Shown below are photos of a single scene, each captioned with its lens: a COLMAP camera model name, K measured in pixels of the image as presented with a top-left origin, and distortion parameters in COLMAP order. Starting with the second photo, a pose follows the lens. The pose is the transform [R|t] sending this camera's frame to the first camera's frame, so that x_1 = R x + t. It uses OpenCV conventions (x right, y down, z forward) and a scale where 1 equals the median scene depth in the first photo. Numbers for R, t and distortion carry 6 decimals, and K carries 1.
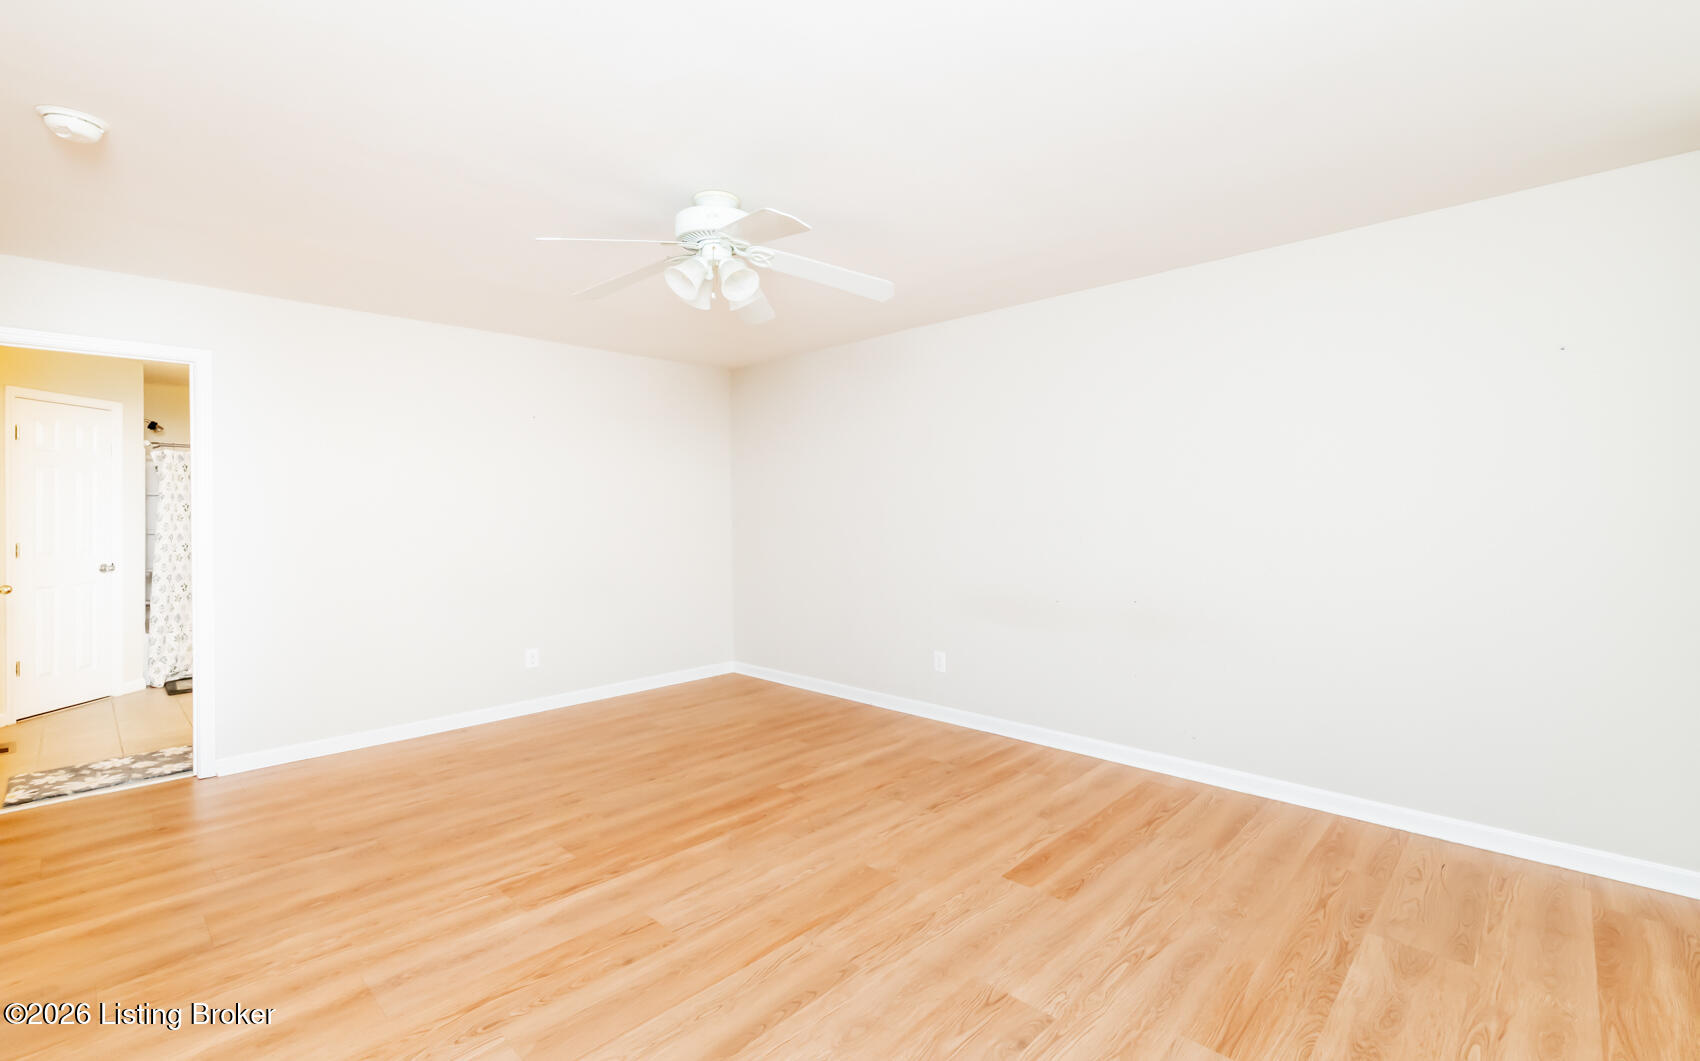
lens RADIAL K [[736.8, 0, 847.5], [0, 736.8, 521.0], [0, 0, 1]] dist [-0.002154, -0.000193]
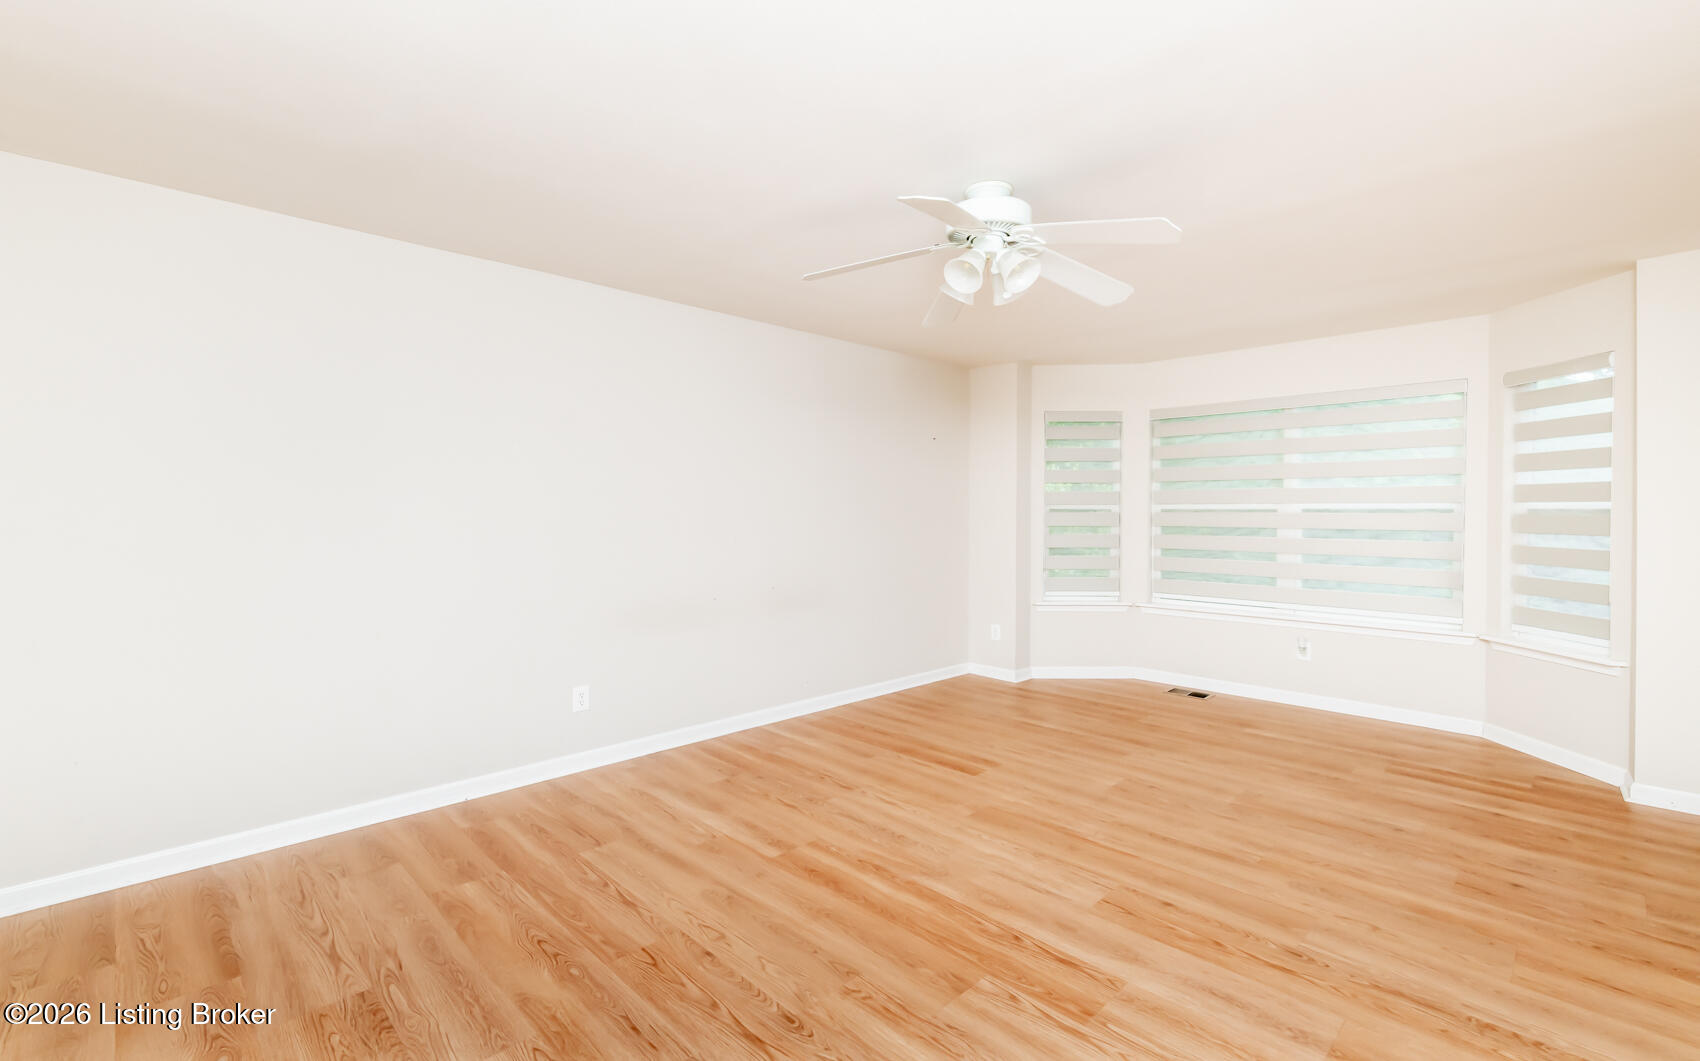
lens RADIAL K [[736.8, 0, 847.3], [0, 736.8, 527.6], [0, 0, 1]] dist [-0.002154, -0.000193]
pose [[0.038735, -0.014871, 0.999139, -0.986044], [0.013411, 0.999807, 0.014361, -0.009367], [-0.999160, 0.012843, 0.038927, 0.978879]]
